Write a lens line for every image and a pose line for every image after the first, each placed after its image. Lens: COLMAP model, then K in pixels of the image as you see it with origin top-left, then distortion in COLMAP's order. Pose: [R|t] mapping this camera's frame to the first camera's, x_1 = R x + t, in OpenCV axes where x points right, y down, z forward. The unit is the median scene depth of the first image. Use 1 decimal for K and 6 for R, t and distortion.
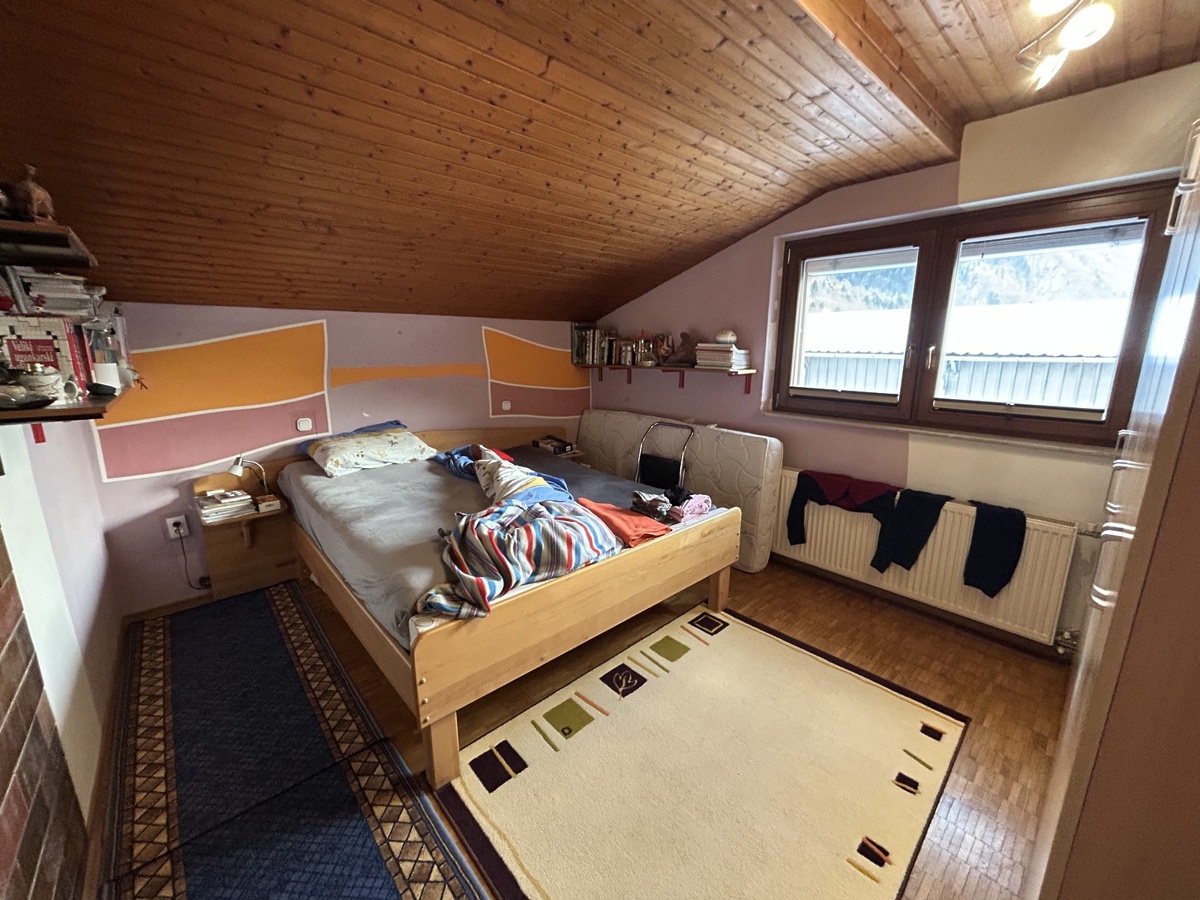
lens RADIAL K [[481.4, 0, 597.7], [0, 481.4, 447.9], [0, 0, 1]] dist [-0.002144, -0.000170]
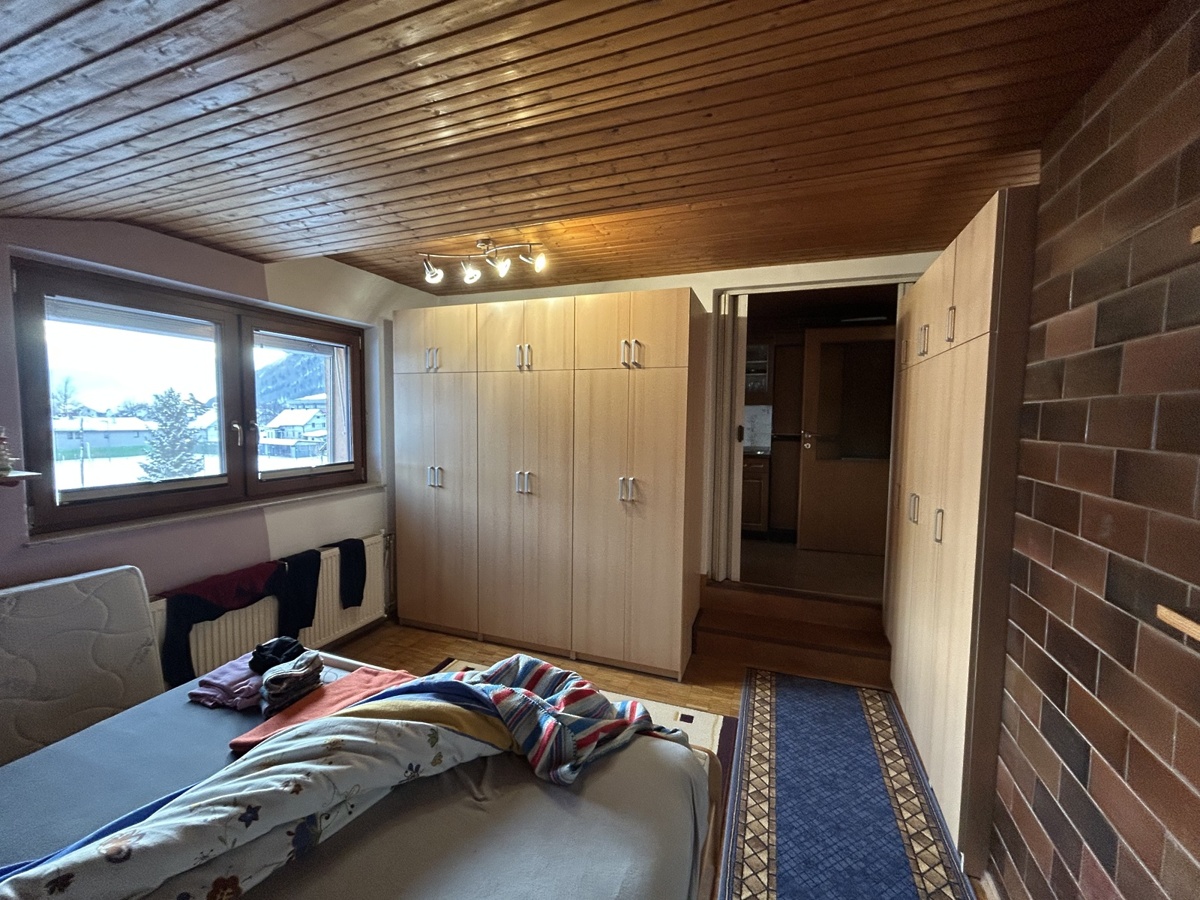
lens RADIAL K [[481.4, 0, 599.7], [0, 481.4, 448.6], [0, 0, 1]] dist [-0.002144, -0.000170]
pose [[-0.462217, -0.067385, 0.884203, -0.630314], [0.172722, 0.971170, 0.164303, -0.216488], [-0.869783, 0.228665, -0.437252, 0.879830]]
